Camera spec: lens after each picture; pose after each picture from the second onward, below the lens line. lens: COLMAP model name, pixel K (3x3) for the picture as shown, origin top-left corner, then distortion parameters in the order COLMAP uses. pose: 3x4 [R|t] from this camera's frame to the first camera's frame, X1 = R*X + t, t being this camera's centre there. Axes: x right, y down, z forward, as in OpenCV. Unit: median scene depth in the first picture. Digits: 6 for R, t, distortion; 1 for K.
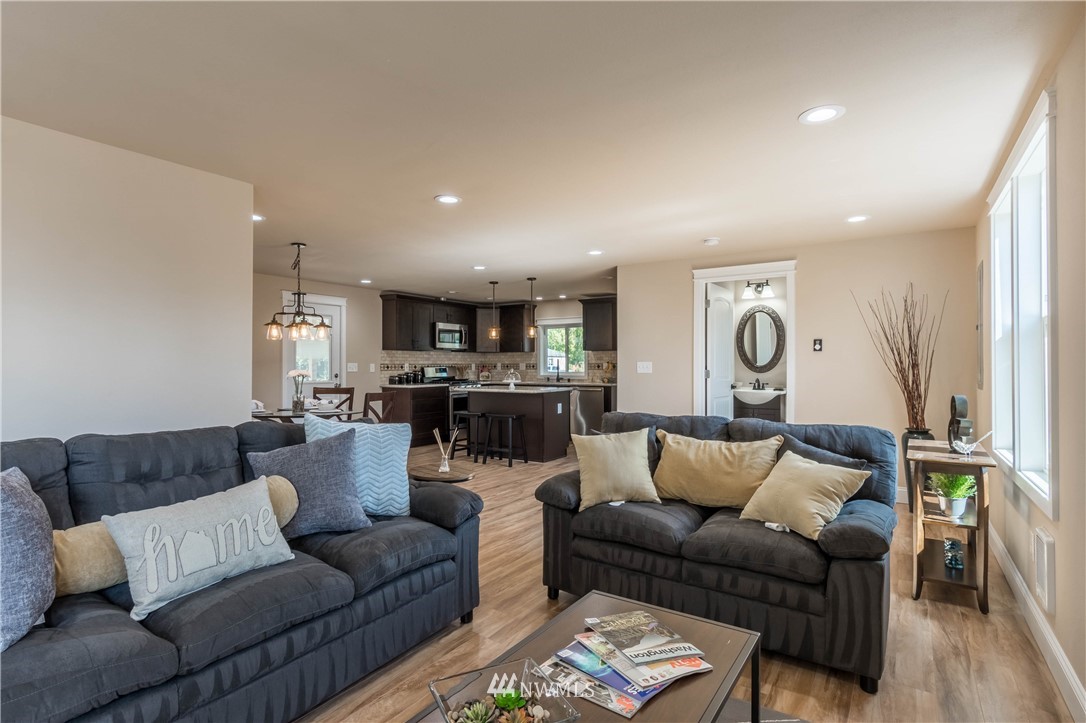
lens RADIAL K [[557.8, 0, 543.5], [0, 557.8, 362.6], [0, 0, 1]] dist [-0.001592, -0.000738]
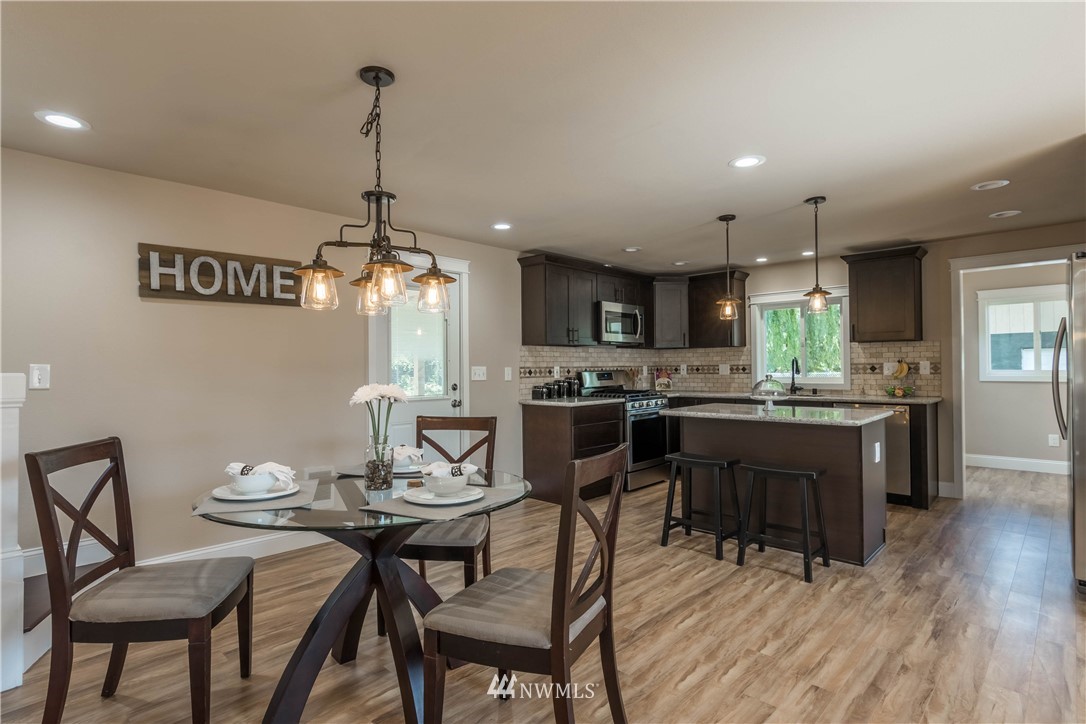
lens RADIAL K [[557.8, 0, 537.9], [0, 557.8, 364.0], [0, 0, 1]] dist [-0.001592, -0.000738]
pose [[0.982621, -0.008608, -0.185426, -0.145338], [0.008439, 0.999963, -0.001696, -0.000162], [0.185434, 0.000102, 0.982657, 0.360723]]
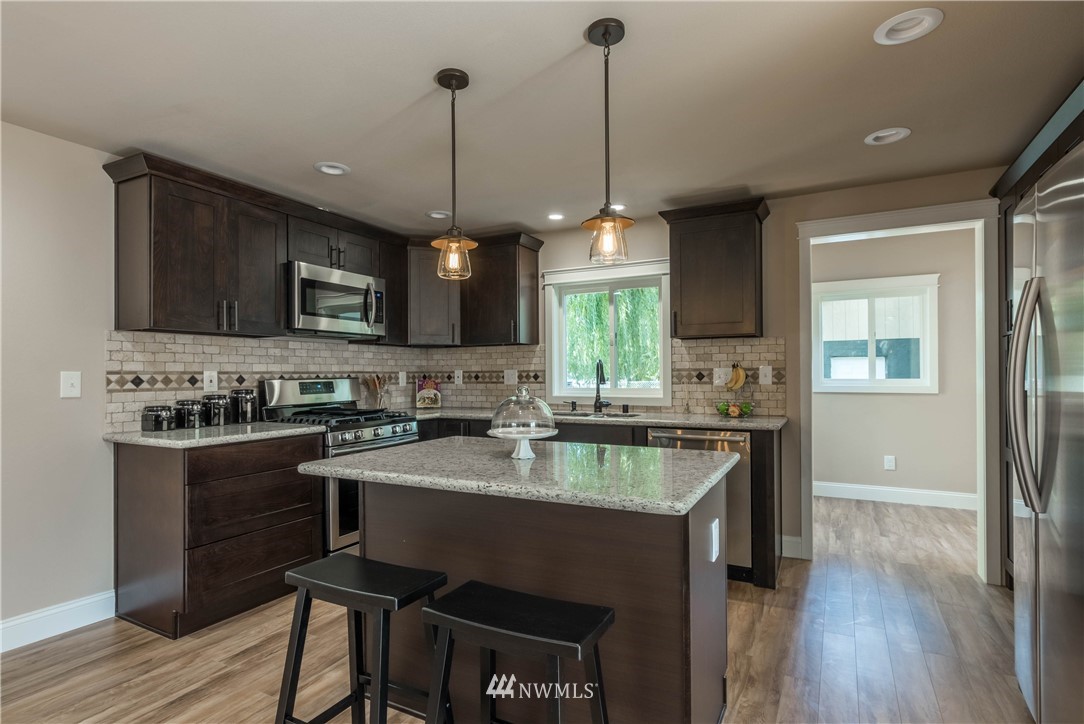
lens RADIAL K [[556.8, 0, 536.5], [0, 556.8, 370.4], [0, 0, 1]] dist [-0.001592, -0.000738]
pose [[0.996744, -0.002960, 0.080573, -0.059722], [0.003231, 0.999990, -0.003234, 0.003312], [-0.080562, 0.003484, 0.996744, 0.607012]]
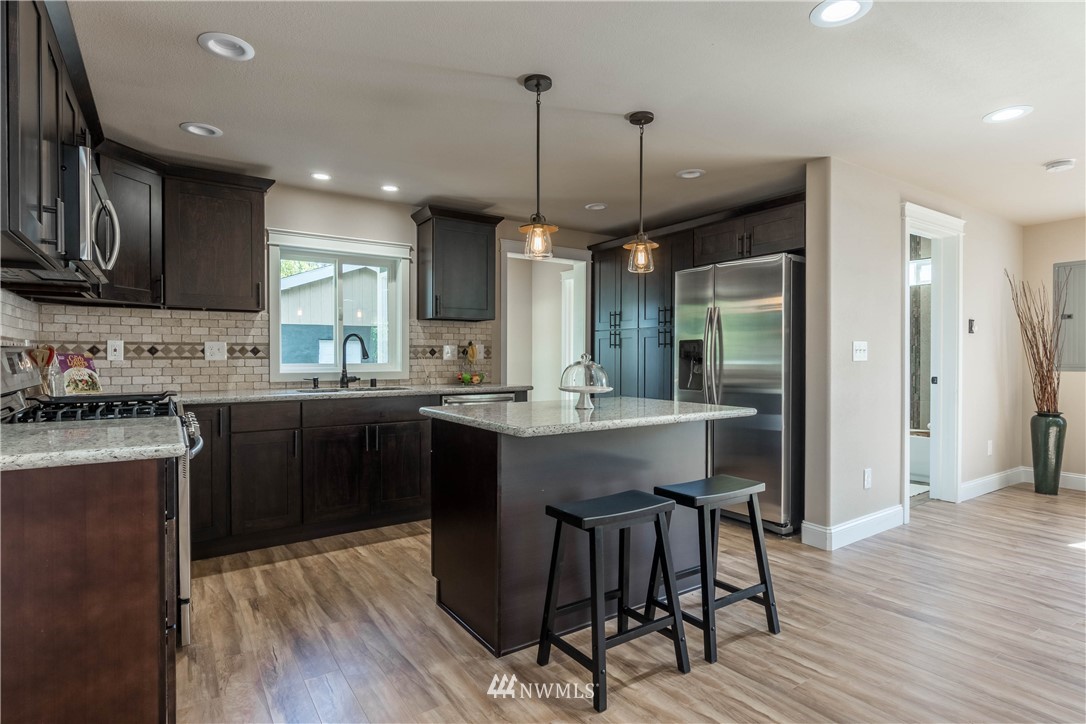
lens RADIAL K [[557.8, 0, 548.6], [0, 557.8, 366.4], [0, 0, 1]] dist [-0.001592, -0.000738]
pose [[0.390661, -0.013235, 0.920440, -0.321302], [-0.005464, 0.999846, 0.016696, 0.010752], [-0.920519, -0.011552, 0.390528, 0.732929]]
